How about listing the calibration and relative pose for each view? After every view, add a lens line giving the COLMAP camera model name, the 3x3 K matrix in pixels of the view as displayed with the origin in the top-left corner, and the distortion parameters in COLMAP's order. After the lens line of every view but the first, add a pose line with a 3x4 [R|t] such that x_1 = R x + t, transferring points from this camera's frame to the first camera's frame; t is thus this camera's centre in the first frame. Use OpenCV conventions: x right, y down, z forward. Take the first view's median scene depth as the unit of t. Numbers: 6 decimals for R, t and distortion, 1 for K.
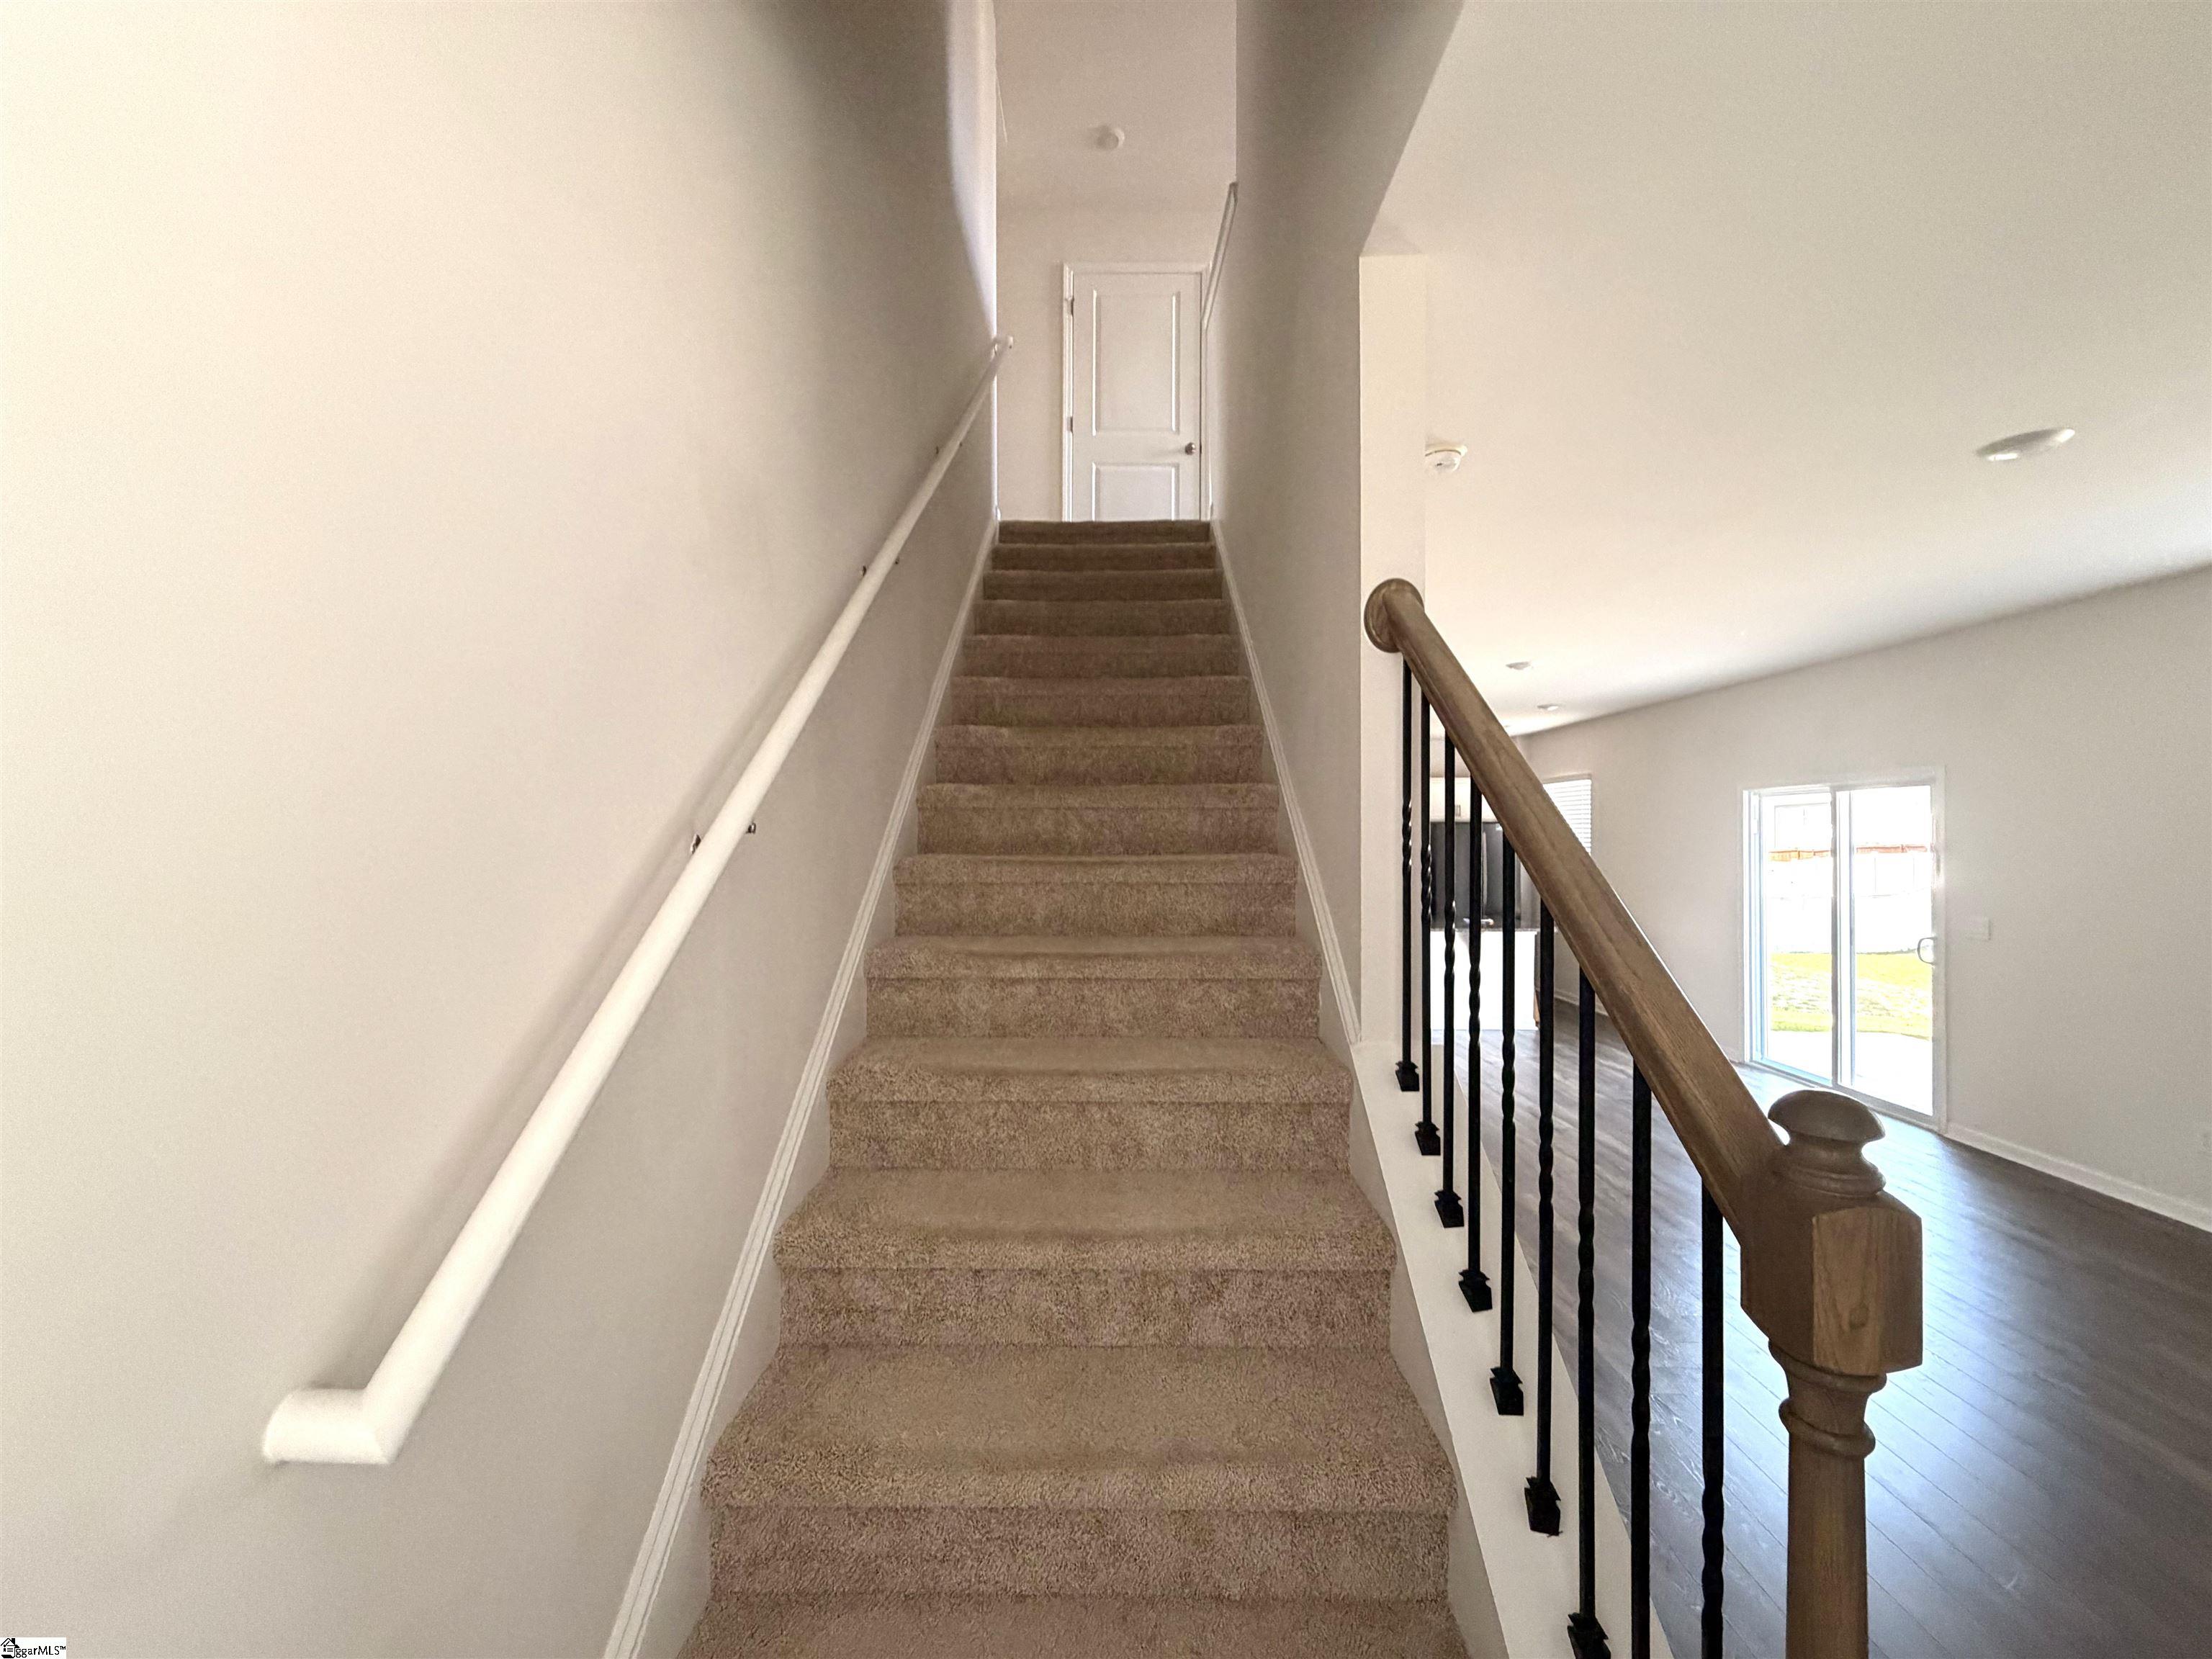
lens RADIAL K [[877.9, 0, 1098.7], [0, 877.9, 831.8], [0, 0, 1]] dist [-0.001056, 0.000253]
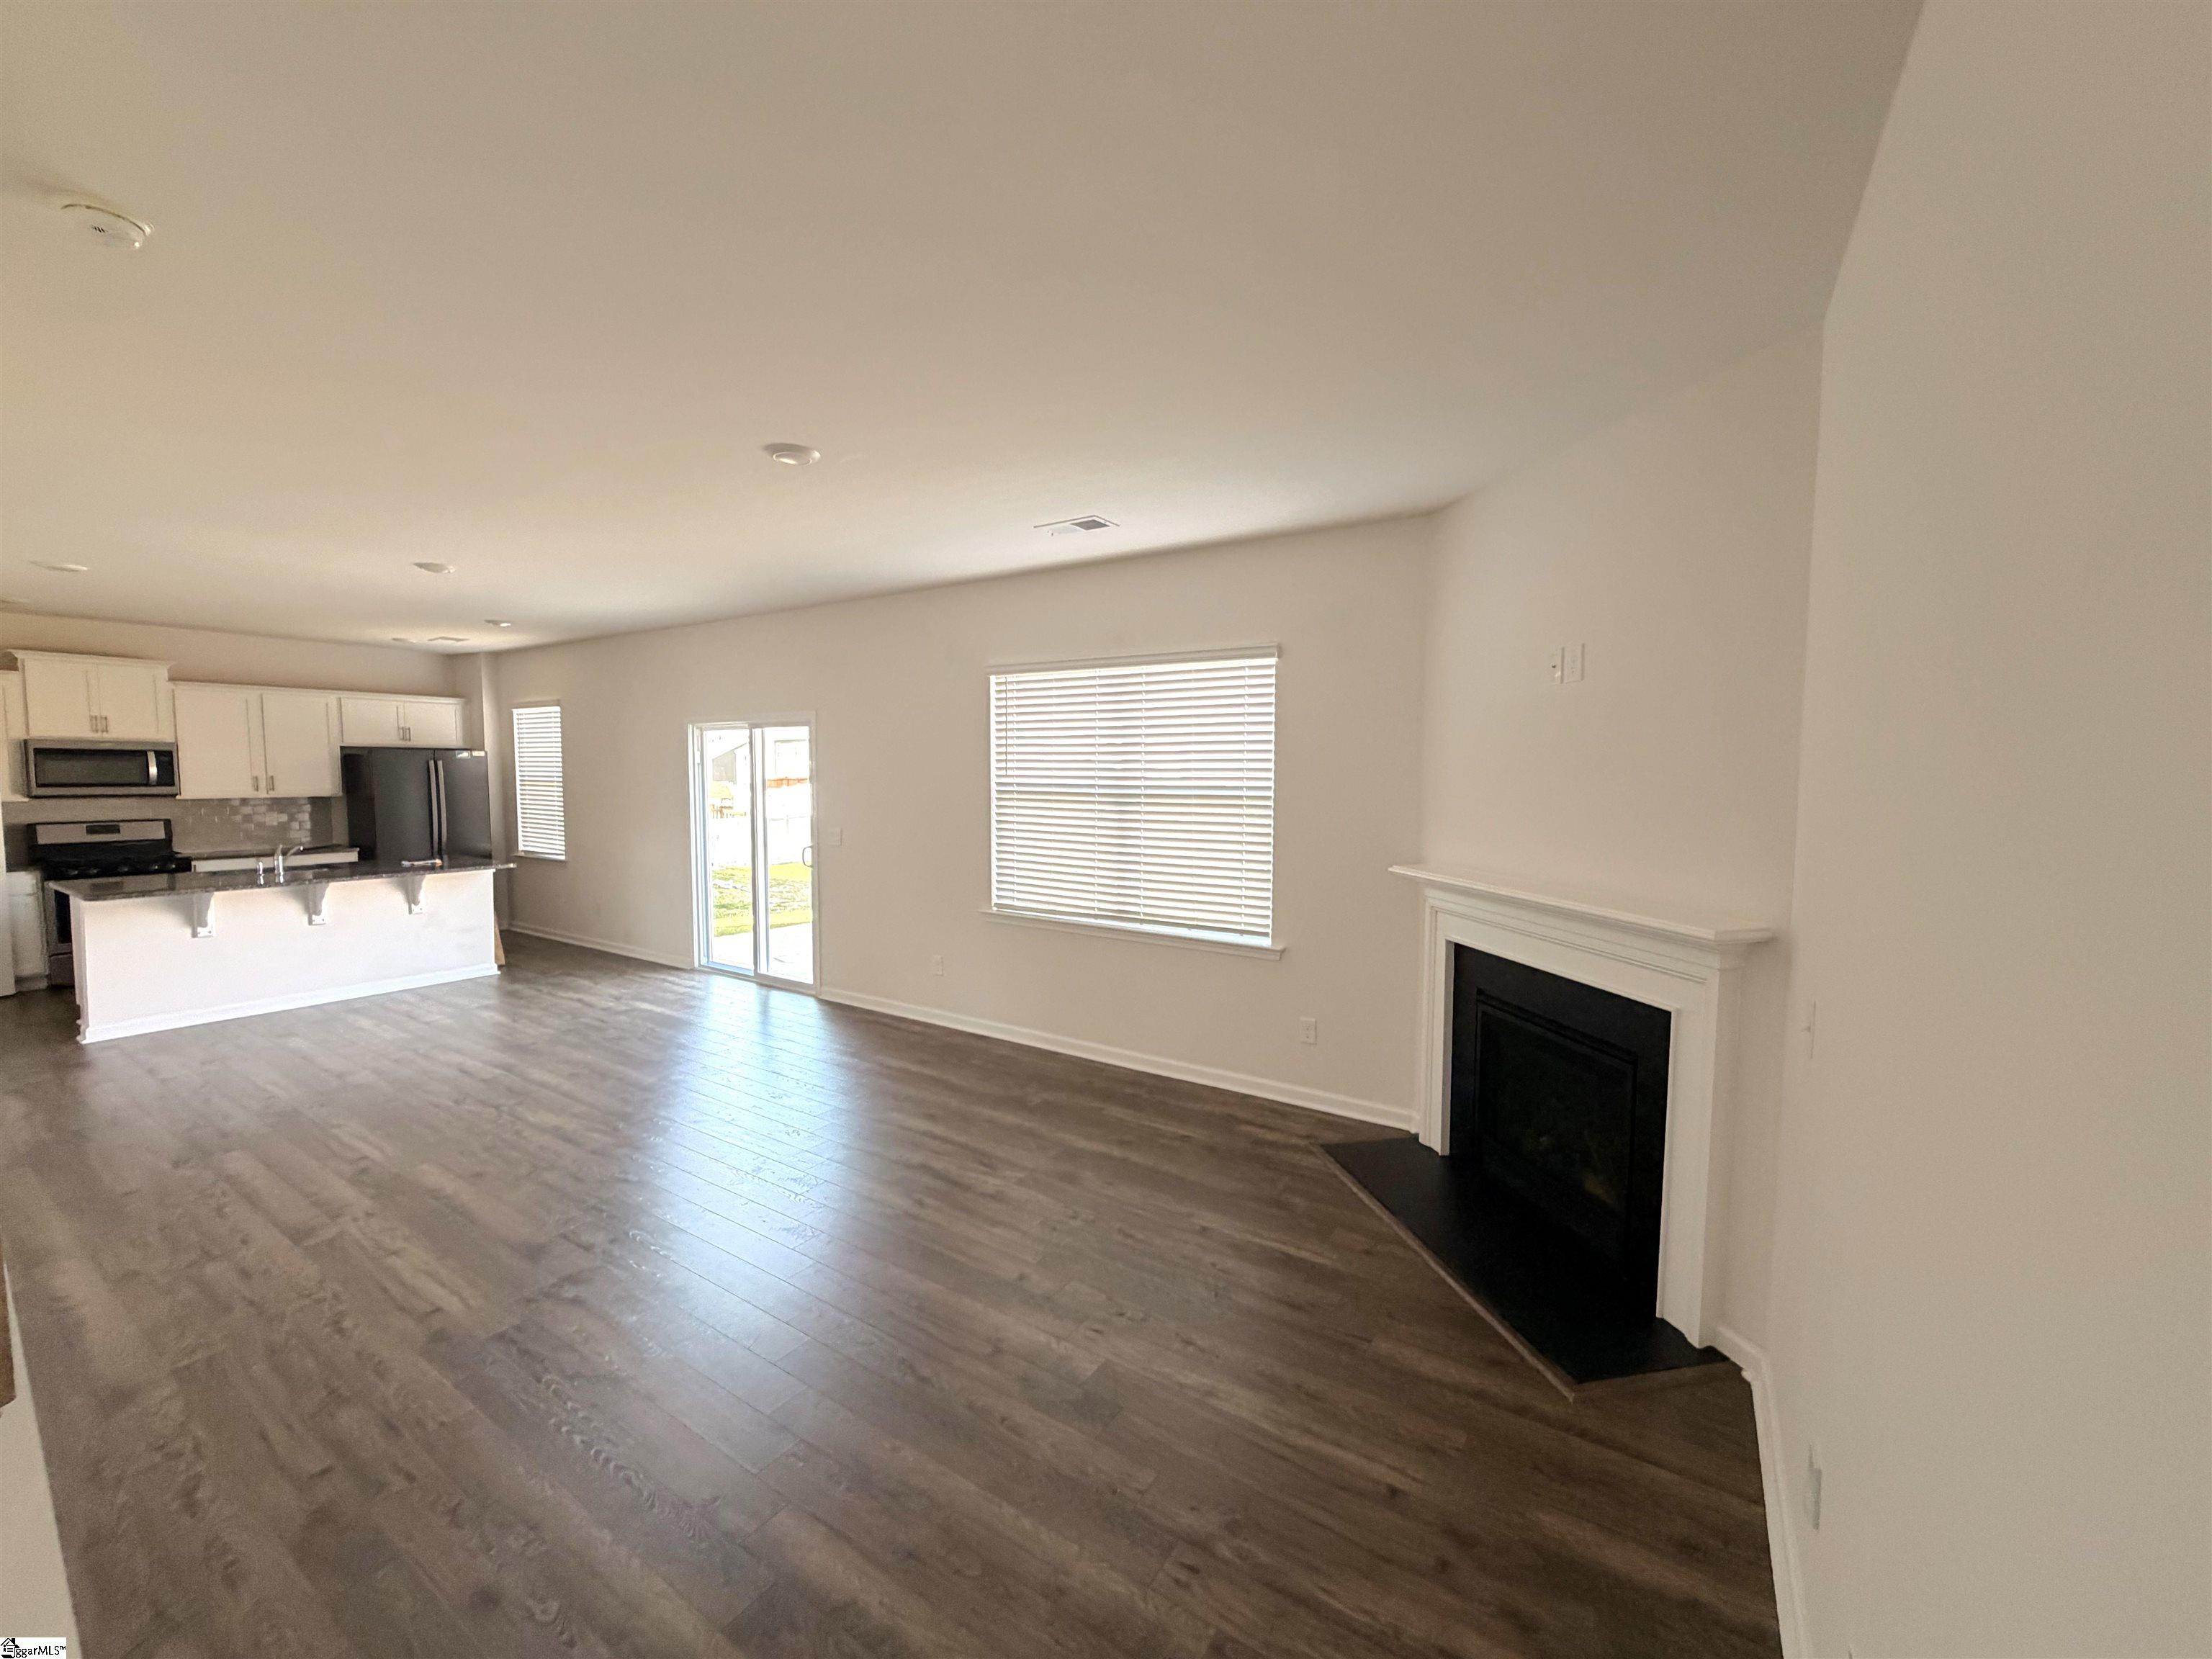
lens RADIAL K [[877.9, 0, 1098.7], [0, 877.9, 831.8], [0, 0, 1]] dist [-0.001056, 0.000253]
pose [[0.537877, -0.057360, 0.841070, 0.091976], [-0.010251, 0.997164, 0.074561, -0.000105], [-0.842961, -0.048726, 0.535763, -0.031157]]
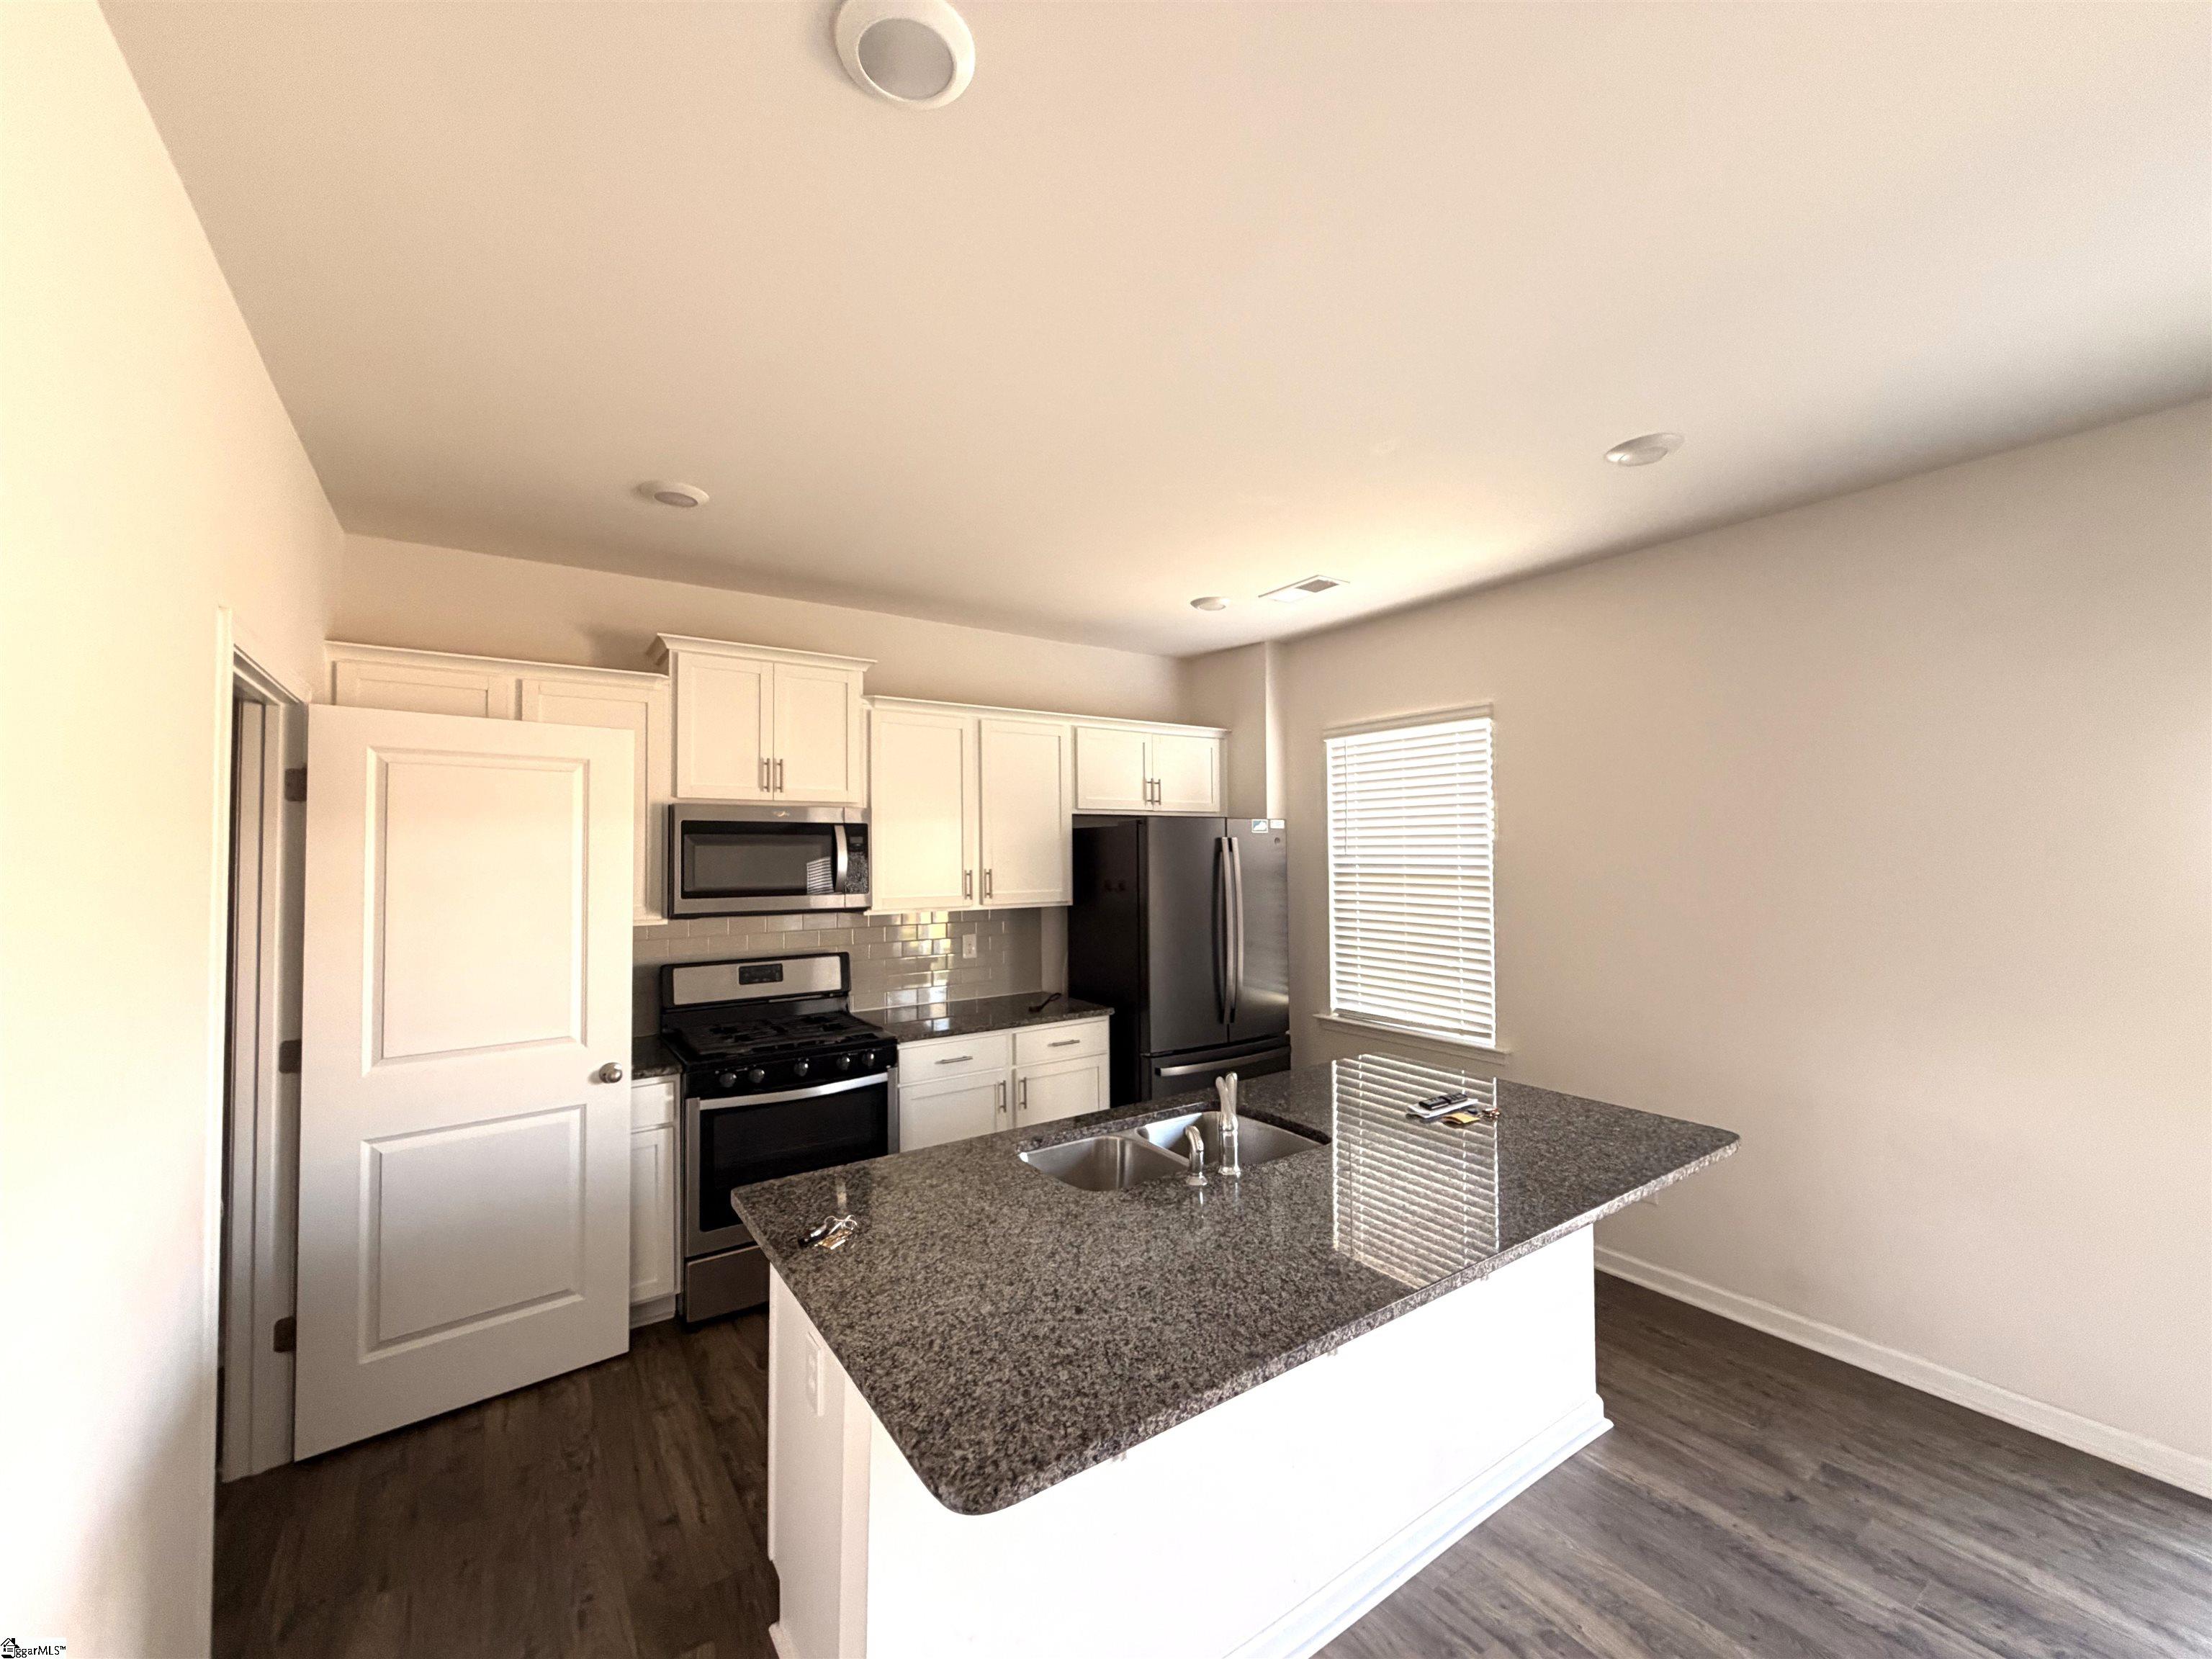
lens RADIAL K [[885.0, 0, 1099.8], [0, 885.0, 829.1], [0, 0, 1]] dist [0.002963, 0.000398]
pose [[0.815405, 0.007982, 0.578836, 0.199872], [0.003904, 0.999806, -0.019287, 0.008564], [-0.578878, 0.017986, 0.815216, 1.126117]]
